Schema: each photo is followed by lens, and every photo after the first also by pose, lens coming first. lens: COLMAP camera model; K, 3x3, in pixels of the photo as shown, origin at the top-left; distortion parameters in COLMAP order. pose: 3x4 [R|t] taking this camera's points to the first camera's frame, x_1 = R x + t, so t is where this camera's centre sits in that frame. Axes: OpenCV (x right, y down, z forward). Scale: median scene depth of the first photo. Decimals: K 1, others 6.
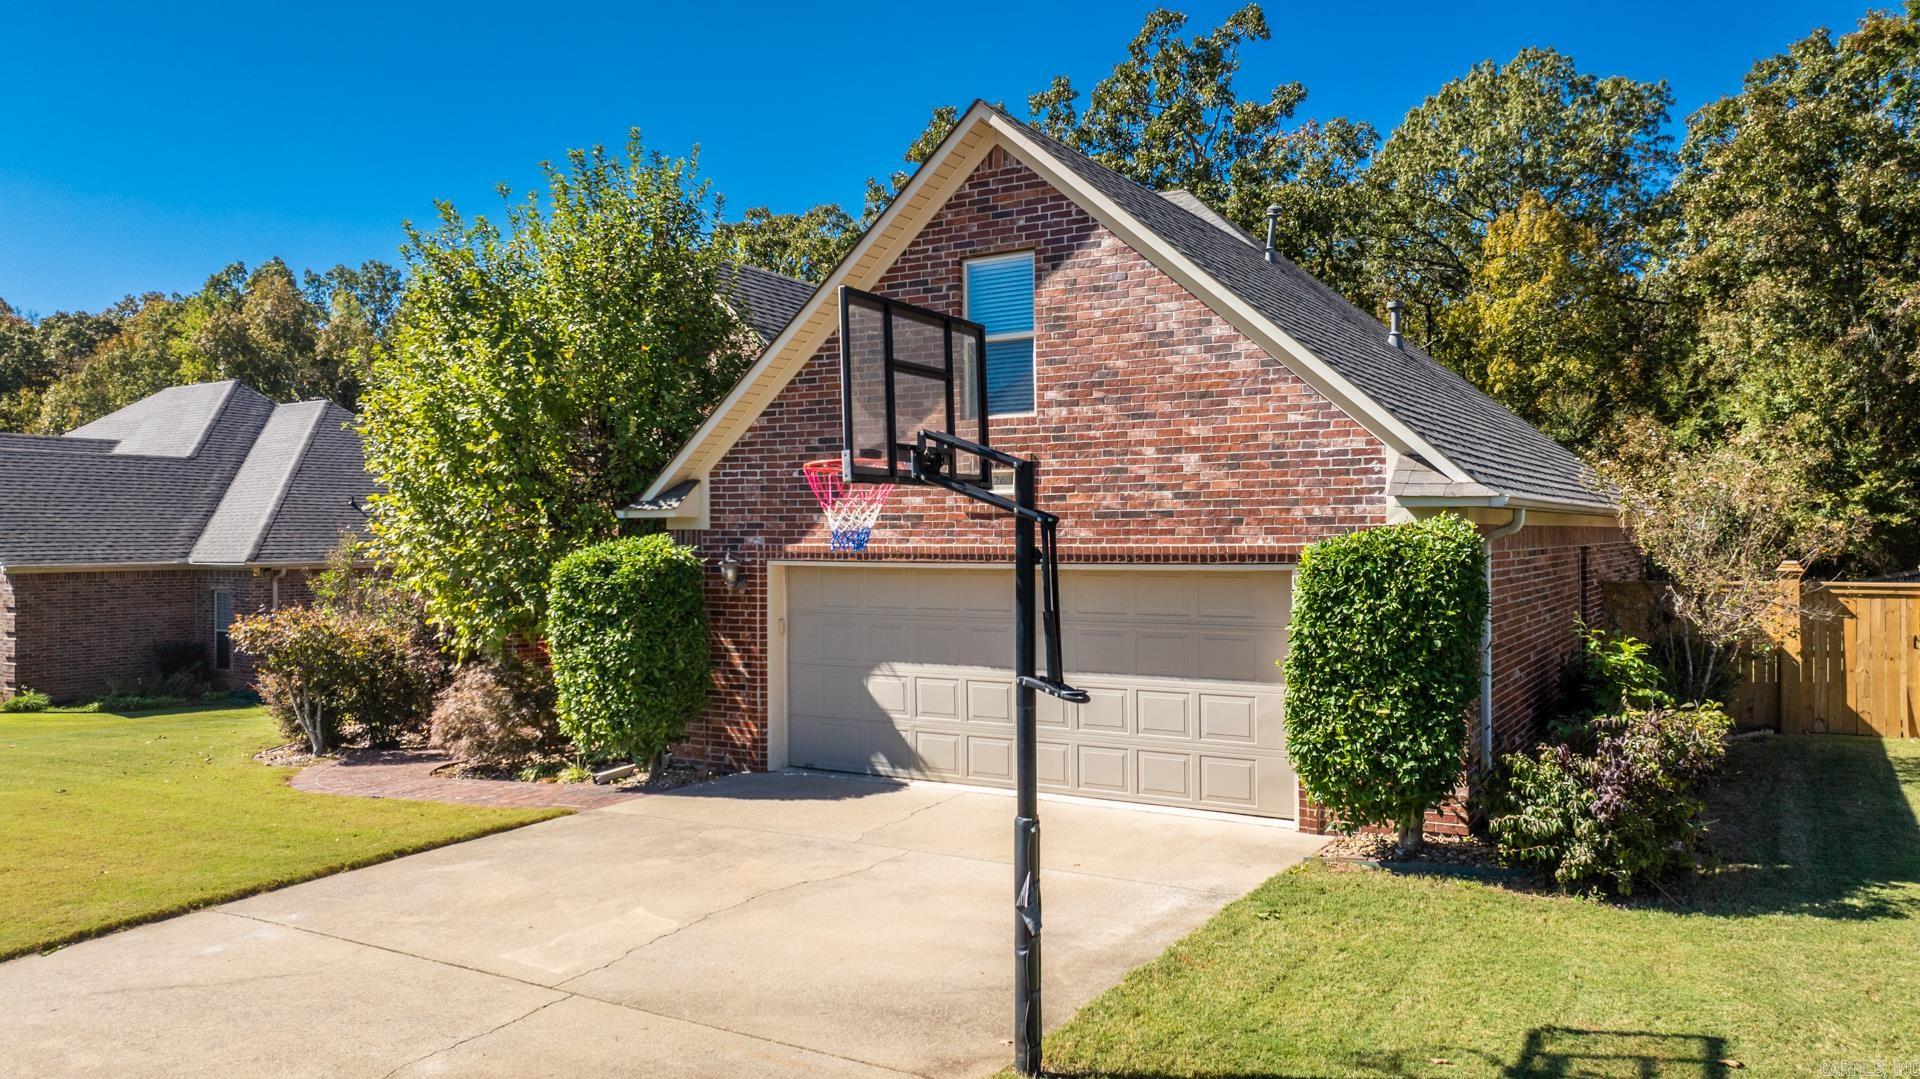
lens RADIAL K [[1352.8, 0, 969.0], [0, 1352.8, 530.8], [0, 0, 1]] dist [-0.024236, 0.022761]
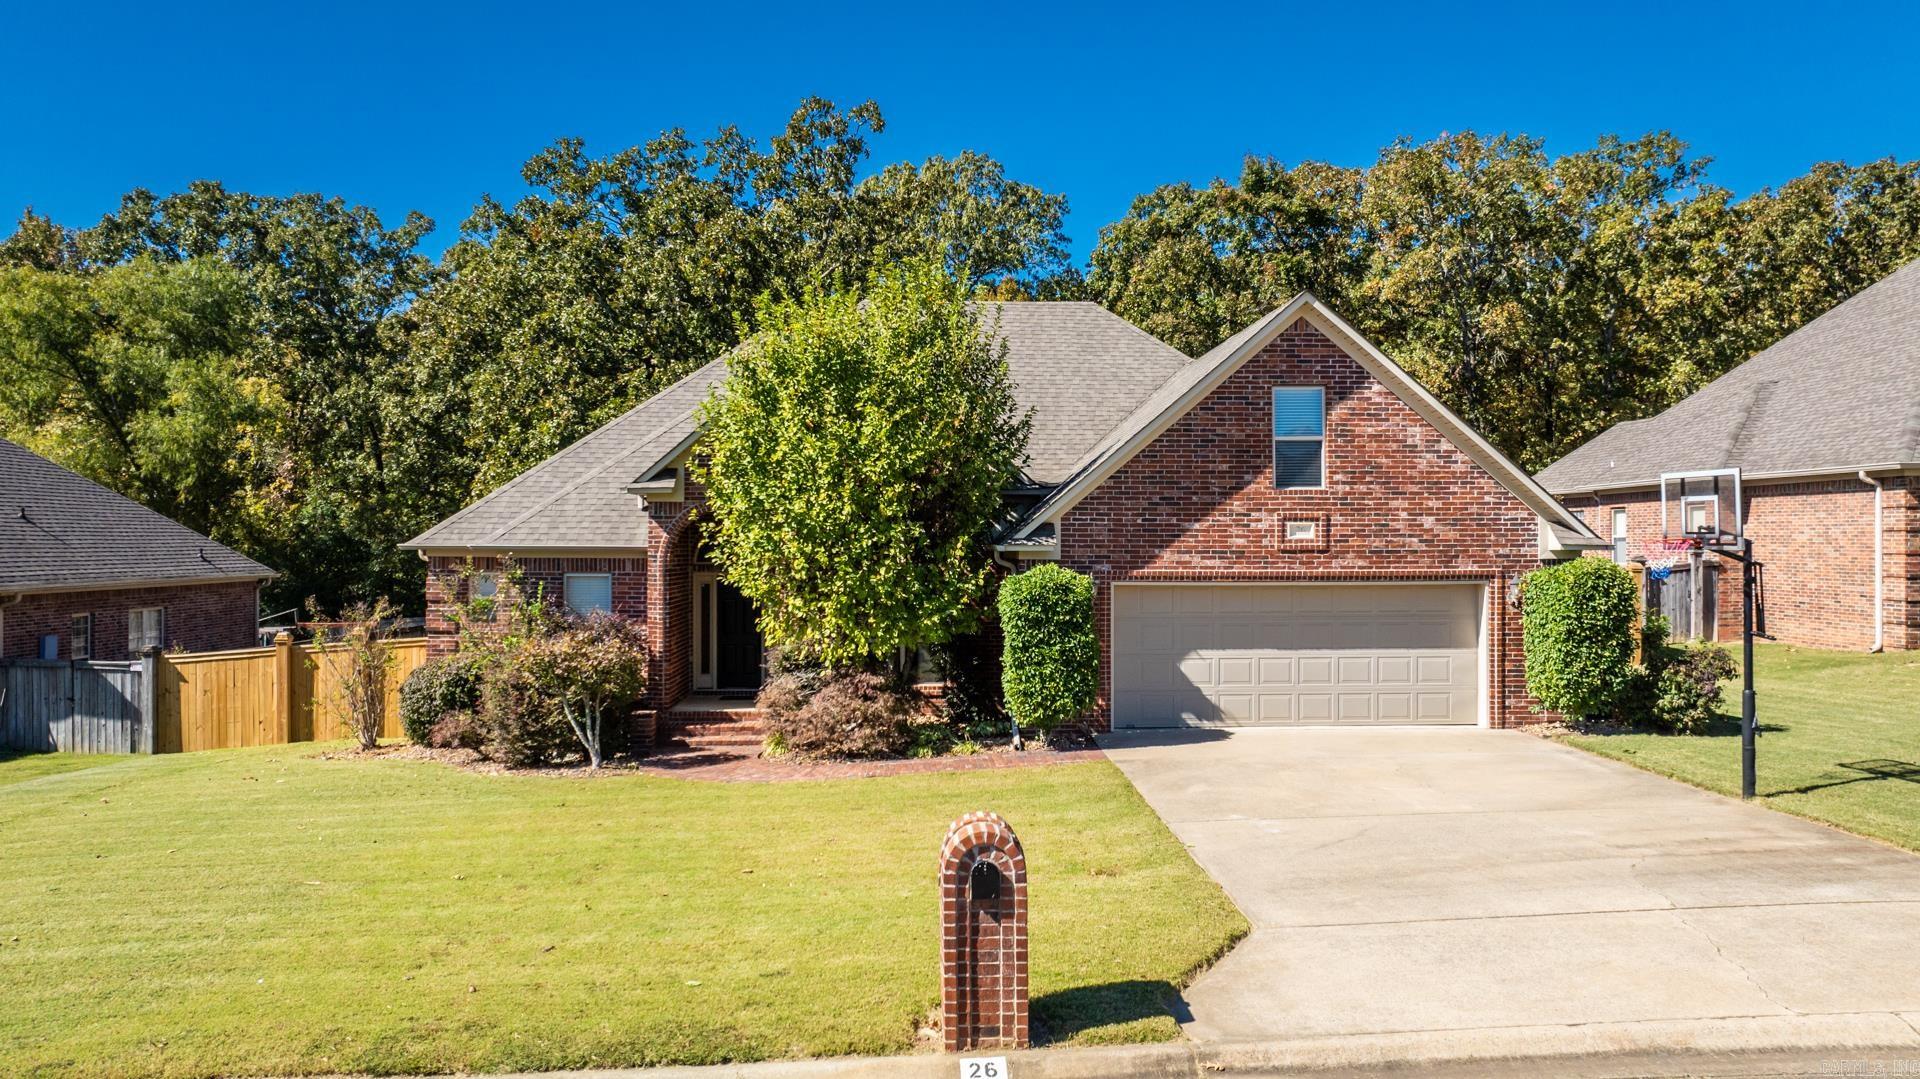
lens RADIAL K [[1352.8, 0, 969.9], [0, 1352.8, 535.9], [0, 0, 1]] dist [-0.024236, 0.022761]
pose [[0.832737, 0.004743, 0.553648, -1.201929], [-0.003575, 0.999989, -0.003189, -0.023647], [-0.553657, 0.000676, 0.832744, -0.101545]]
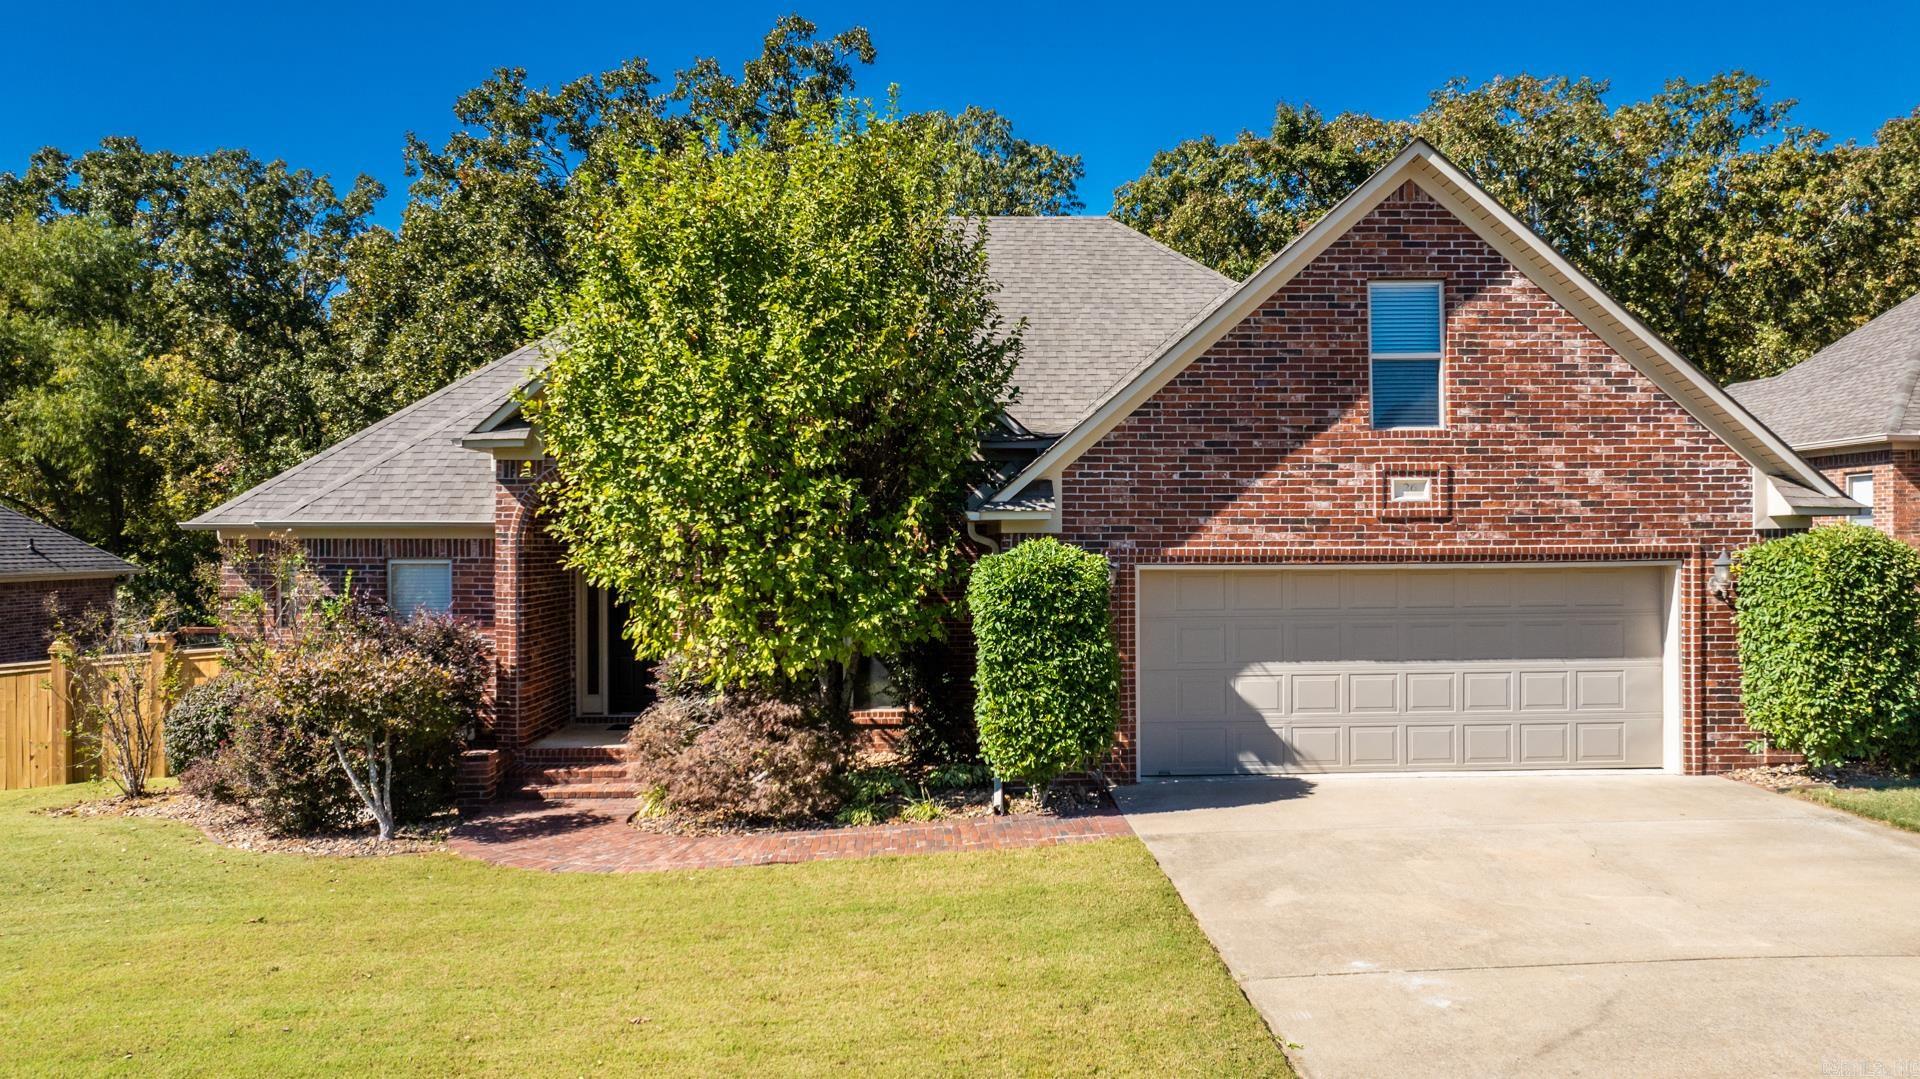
lens RADIAL K [[1352.8, 0, 975.0], [0, 1352.8, 536.0], [0, 0, 1]] dist [-0.024236, 0.022761]
pose [[0.837914, 0.000698, 0.545801, -0.887038], [0.001602, 0.999992, -0.003738, 0.005516], [-0.545799, 0.004007, 0.837906, 0.287456]]
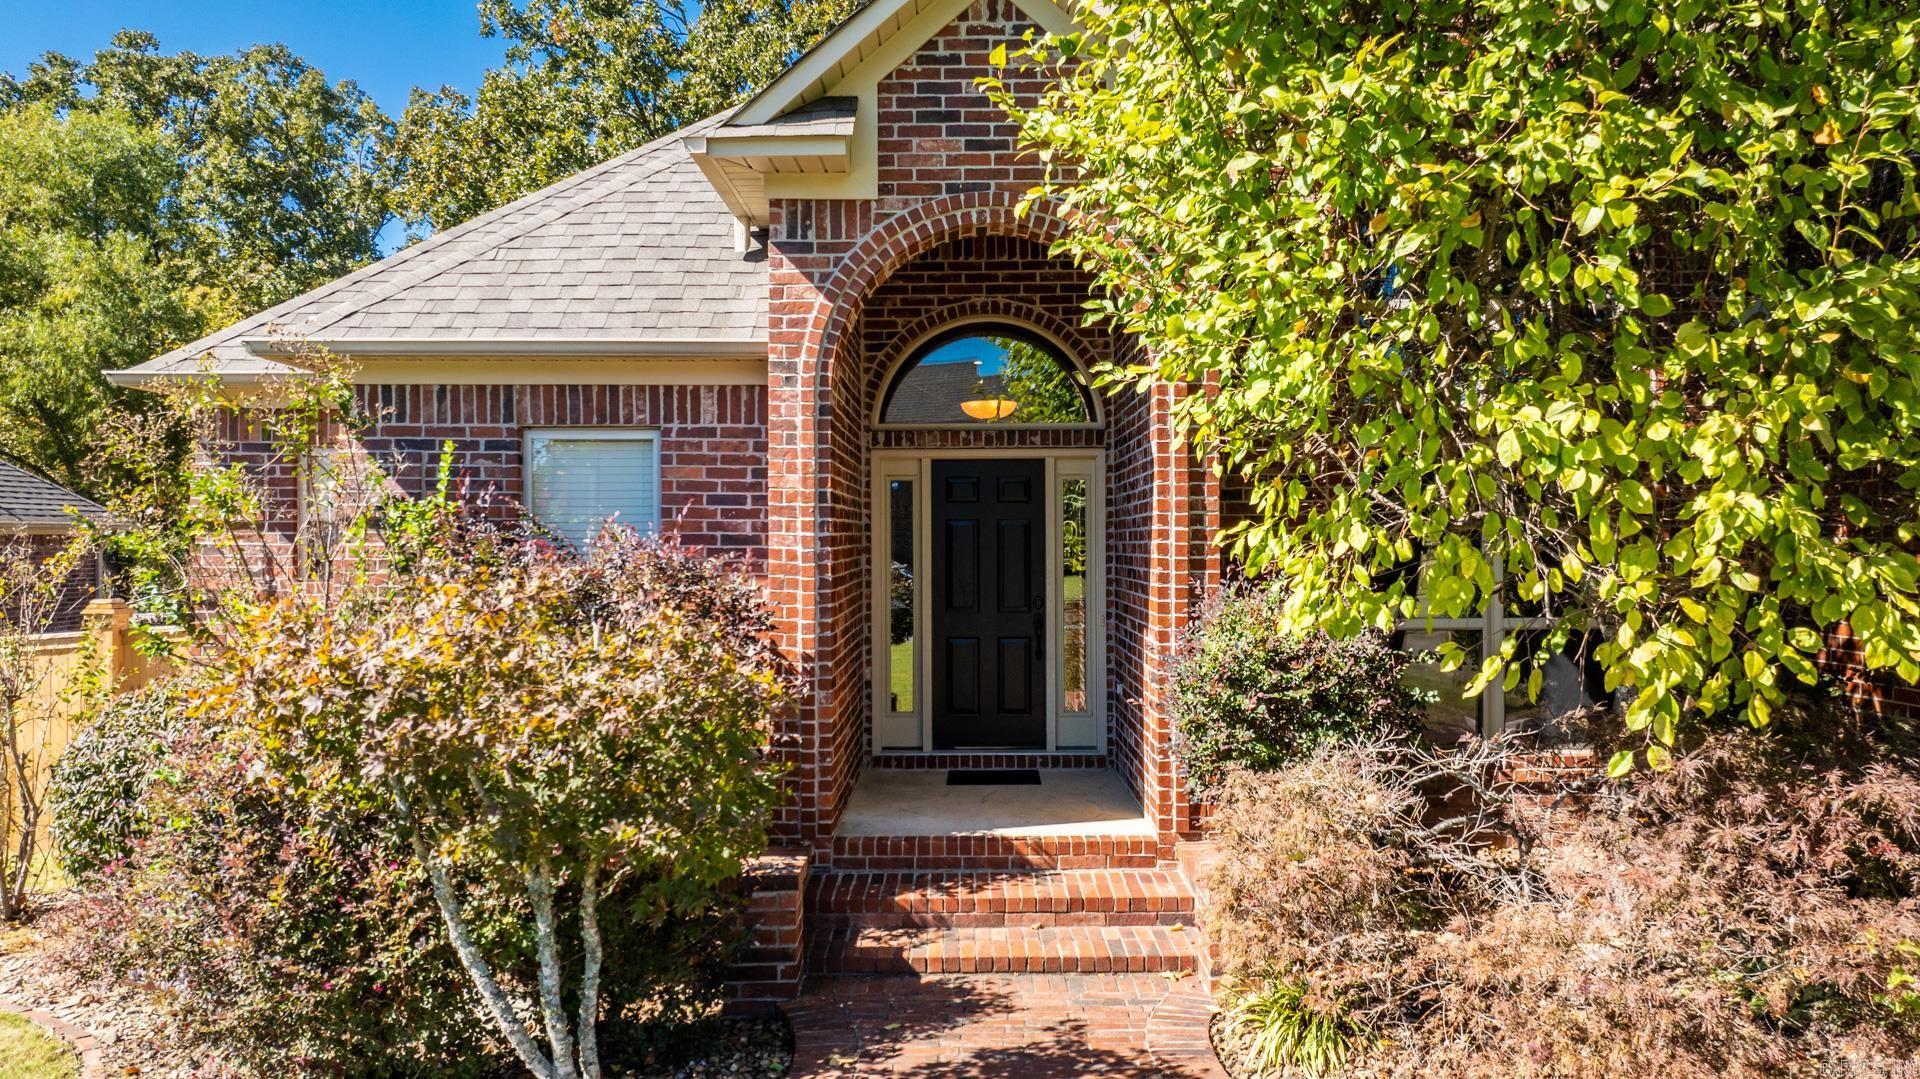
lens RADIAL K [[1352.8, 0, 985.9], [0, 1352.8, 523.9], [0, 0, 1]] dist [-0.024236, 0.022761]
pose [[0.851911, 0.004885, 0.523664, -0.791938], [-0.000244, 0.999960, -0.008933, 0.073224], [-0.523686, 0.007482, 0.851878, 1.079414]]
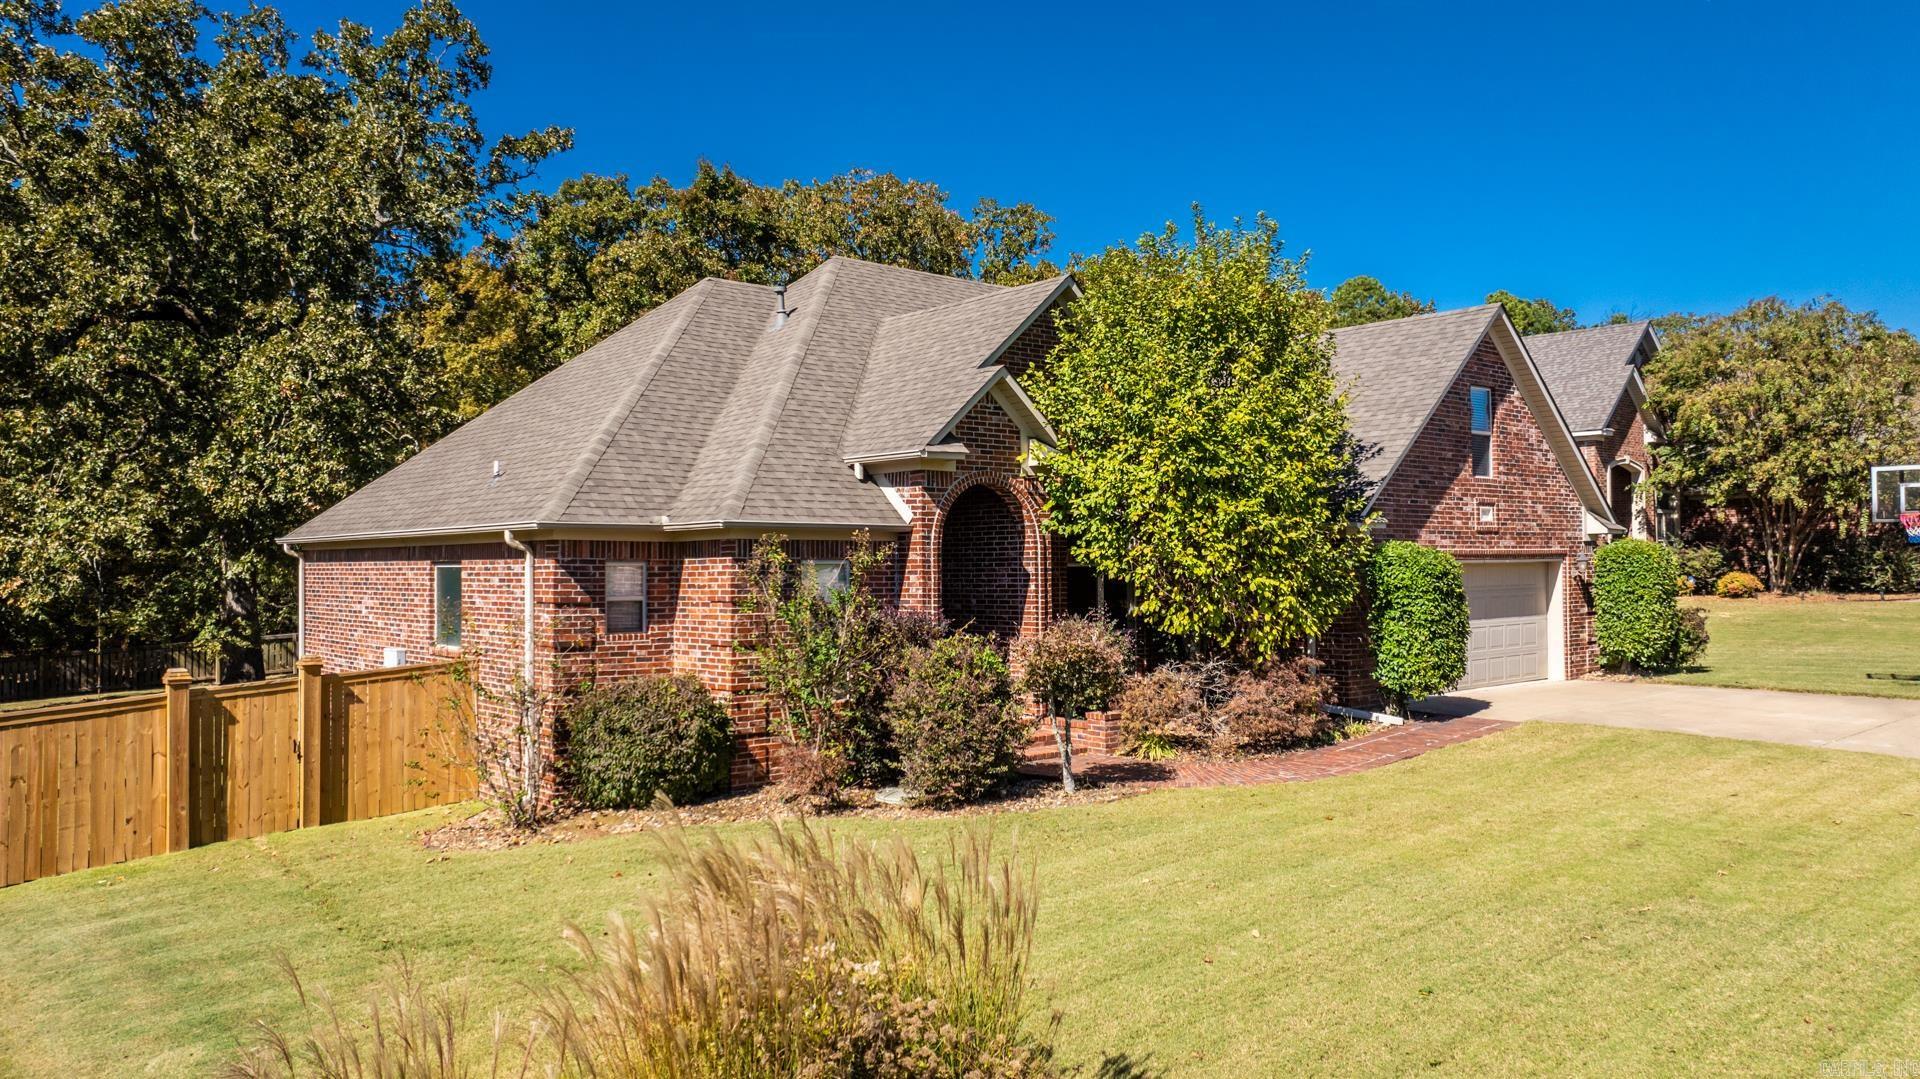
lens RADIAL K [[1352.8, 0, 953.8], [0, 1352.8, 536.7], [0, 0, 1]] dist [-0.024236, 0.022761]
pose [[0.306754, 0.020494, 0.951568, -1.934853], [0.005246, 0.999717, -0.023222, 0.032442], [-0.951775, 0.012115, 0.306559, 1.150786]]
